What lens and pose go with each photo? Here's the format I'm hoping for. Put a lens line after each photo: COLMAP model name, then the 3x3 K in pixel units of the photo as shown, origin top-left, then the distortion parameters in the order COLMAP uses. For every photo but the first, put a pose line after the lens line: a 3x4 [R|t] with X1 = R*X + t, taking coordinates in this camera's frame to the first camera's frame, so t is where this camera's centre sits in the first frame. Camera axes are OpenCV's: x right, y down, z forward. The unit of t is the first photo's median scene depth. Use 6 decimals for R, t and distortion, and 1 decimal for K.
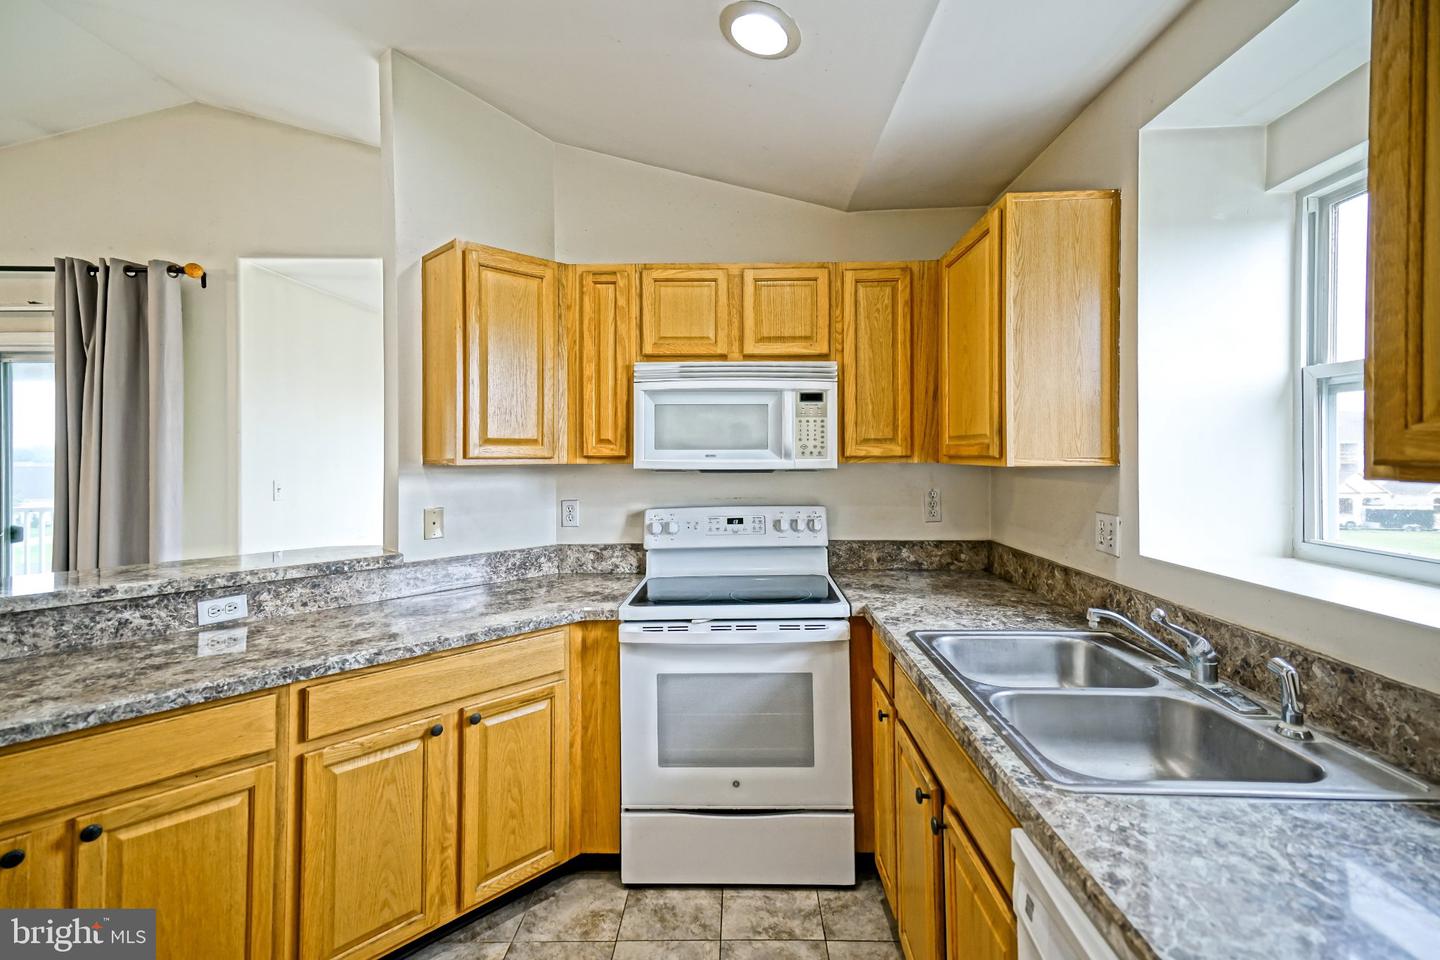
lens RADIAL K [[648.6, 0, 734.6], [0, 648.6, 450.2], [0, 0, 1]] dist [0.042884, -0.006672]
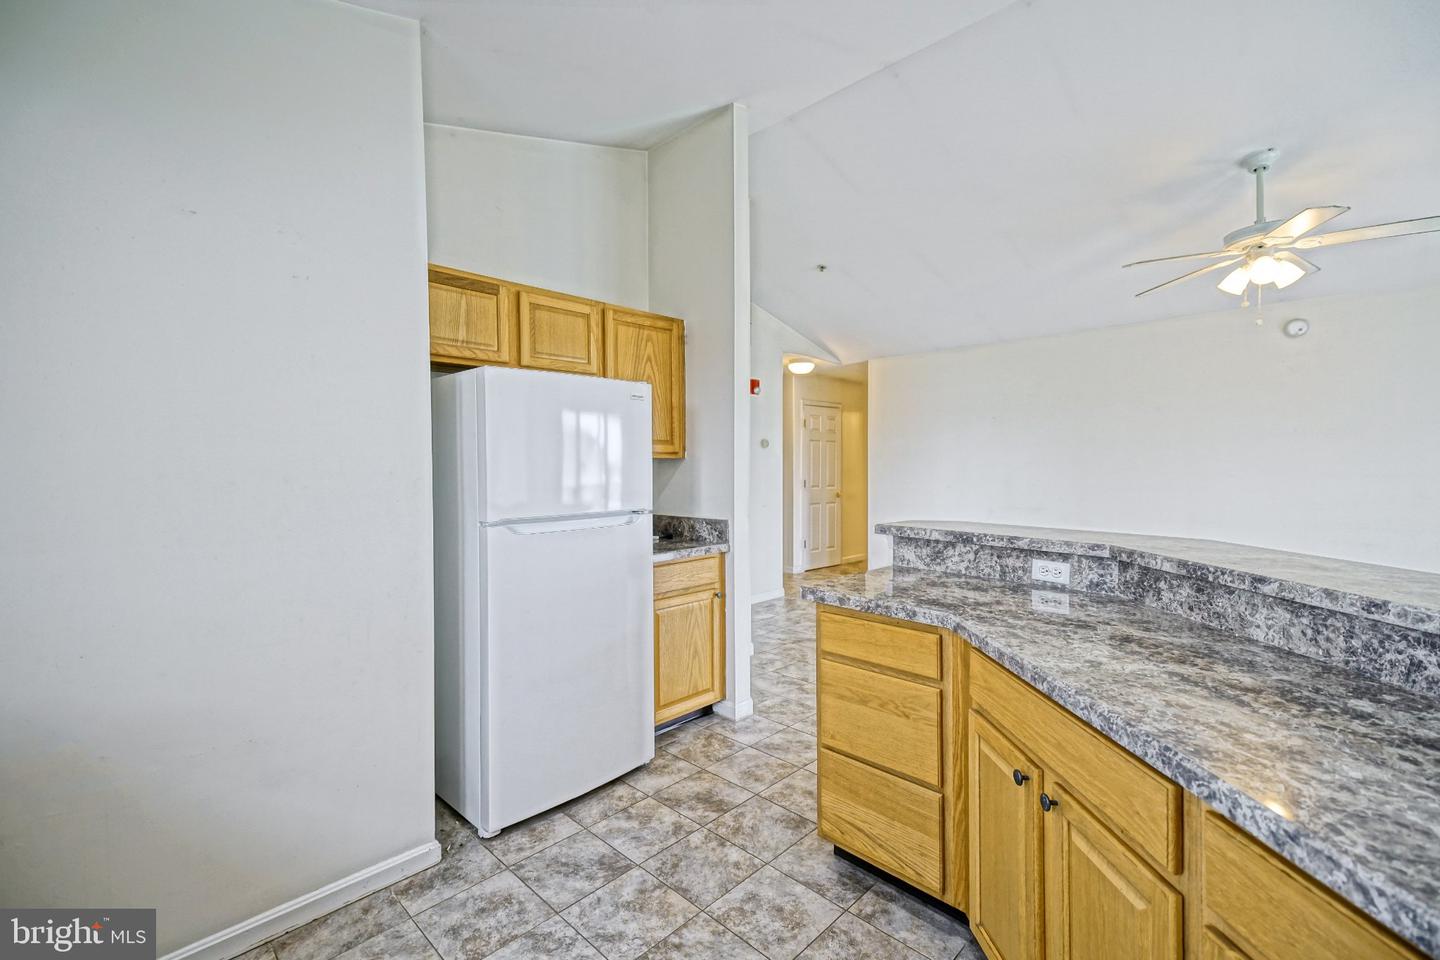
lens RADIAL K [[632.4, 0, 711.4], [0, 632.4, 476.4], [0, 0, 1]] dist [0.046021, -0.005570]
pose [[-0.689978, 0.023318, -0.723455, 0.031584], [0.011552, 0.999708, 0.021205, 0.043748], [0.723738, 0.006274, -0.690046, 0.820877]]
